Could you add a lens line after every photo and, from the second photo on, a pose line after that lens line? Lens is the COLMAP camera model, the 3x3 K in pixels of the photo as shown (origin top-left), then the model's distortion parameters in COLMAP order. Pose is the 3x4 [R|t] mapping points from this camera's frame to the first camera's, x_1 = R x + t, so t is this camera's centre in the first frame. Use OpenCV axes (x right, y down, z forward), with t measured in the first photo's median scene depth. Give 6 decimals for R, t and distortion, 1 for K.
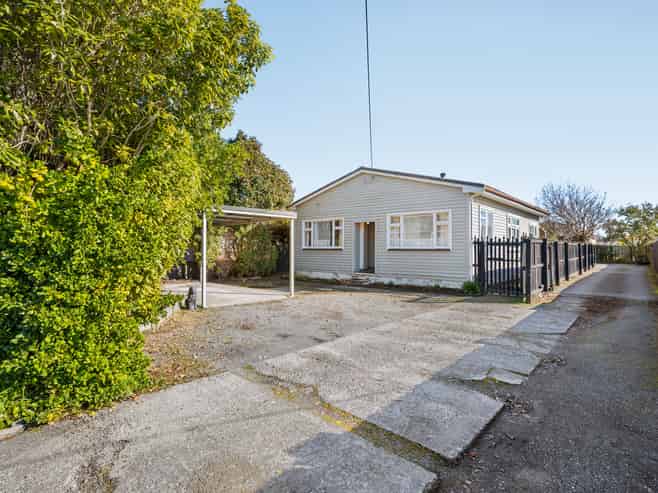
lens RADIAL K [[328.4, 0, 329.0], [0, 328.4, 246.5], [0, 0, 1]] dist [-0.000684, -0.000057]
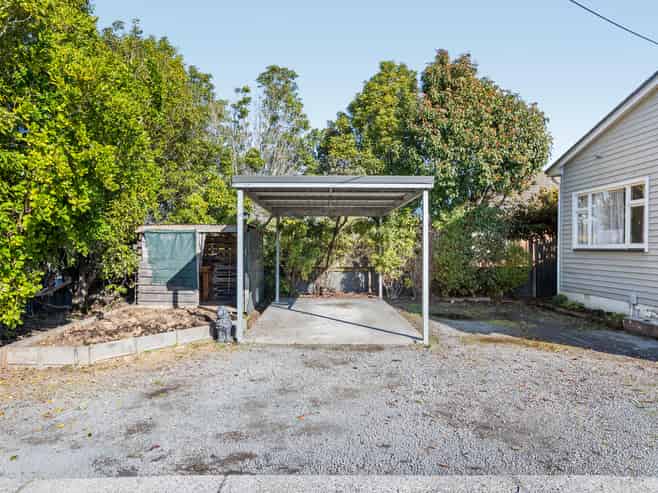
lens RADIAL K [[470.7, 0, 329.0], [0, 470.7, 246.5], [0, 0, 1]] dist [0.008666, 0.001956]
pose [[0.701741, -0.002908, -0.712426, 0.191092], [0.004360, 0.999990, 0.000213, 0.001741], [0.712419, -0.003256, 0.701747, 0.243045]]
